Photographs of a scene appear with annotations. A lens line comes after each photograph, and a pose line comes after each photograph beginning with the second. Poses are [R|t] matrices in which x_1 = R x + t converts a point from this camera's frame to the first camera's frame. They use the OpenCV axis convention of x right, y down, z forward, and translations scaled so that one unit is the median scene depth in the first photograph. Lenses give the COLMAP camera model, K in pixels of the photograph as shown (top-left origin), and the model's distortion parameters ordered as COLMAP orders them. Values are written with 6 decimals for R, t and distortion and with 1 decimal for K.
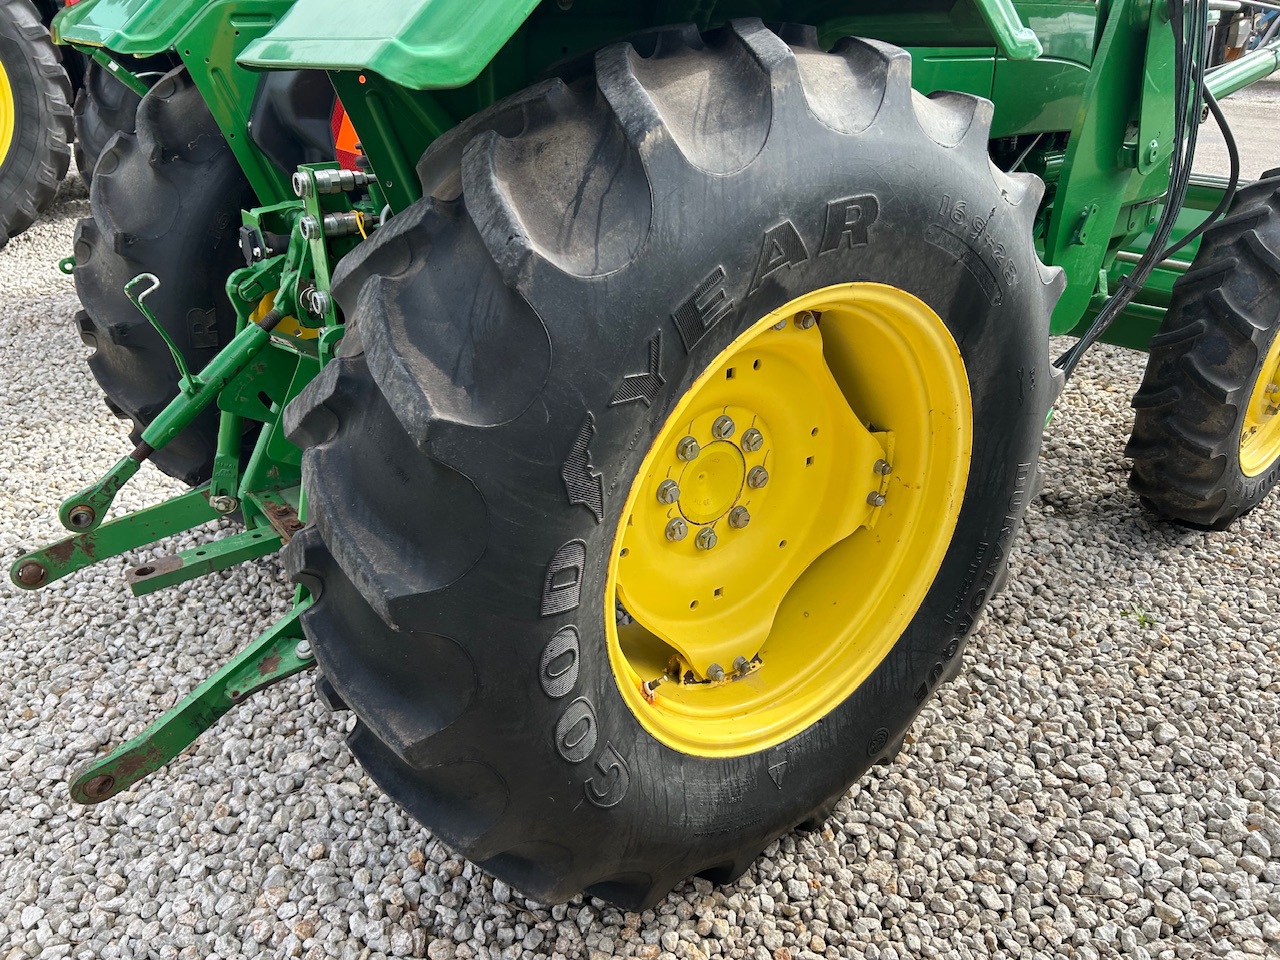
lens RADIAL K [[960.5, 0, 636.4], [0, 960.5, 476.3], [0, 0, 1]] dist [0.039956, -0.047377]
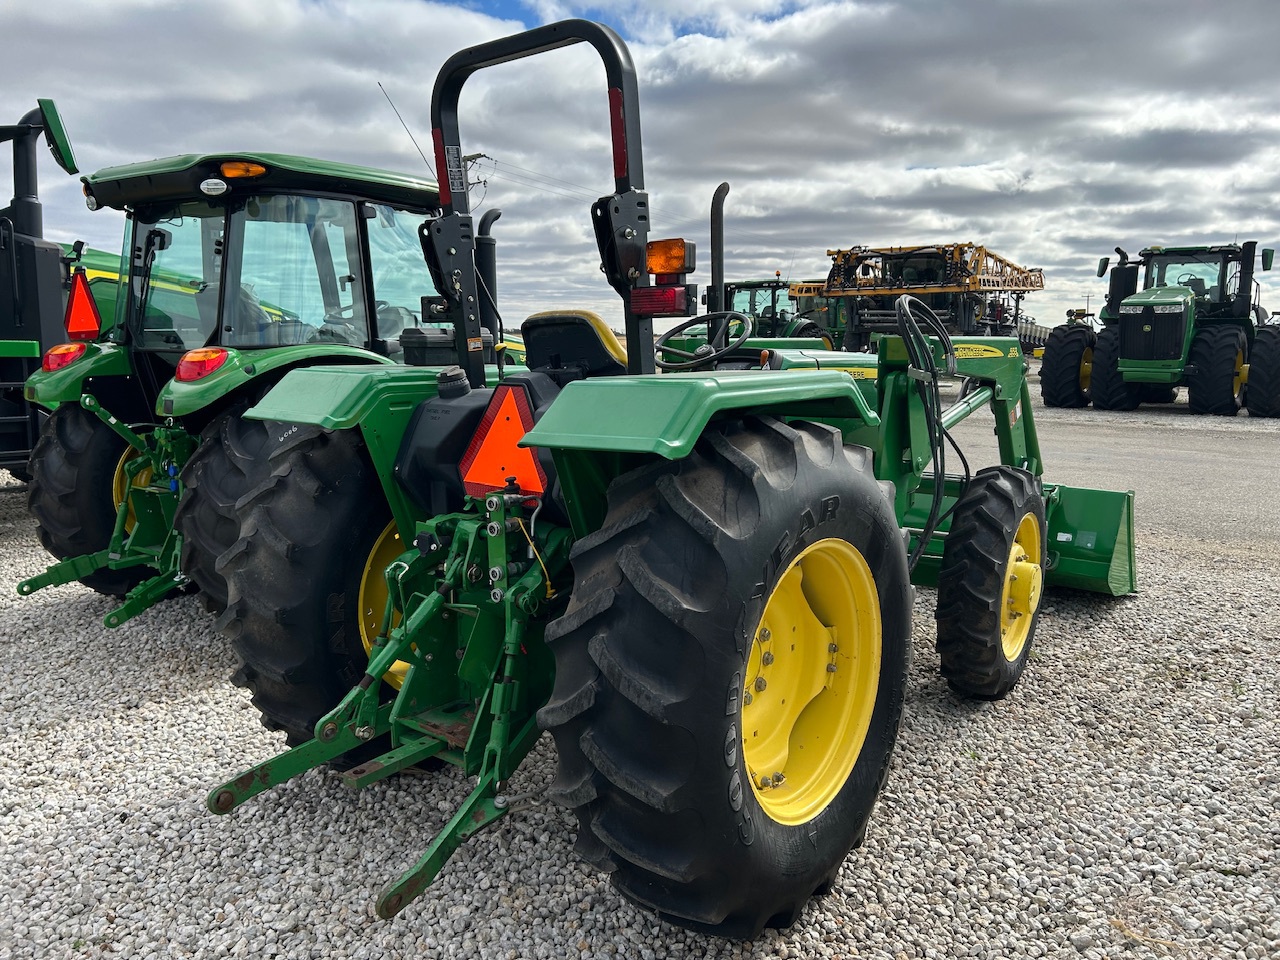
lens RADIAL K [[960.5, 0, 638.9], [0, 960.5, 475.2], [0, 0, 1]] dist [0.039956, -0.047377]
pose [[0.966740, -0.037911, 0.252938, -0.444105], [0.112552, 0.951106, -0.287627, 0.135685], [-0.229666, 0.306529, 0.923739, -0.525372]]
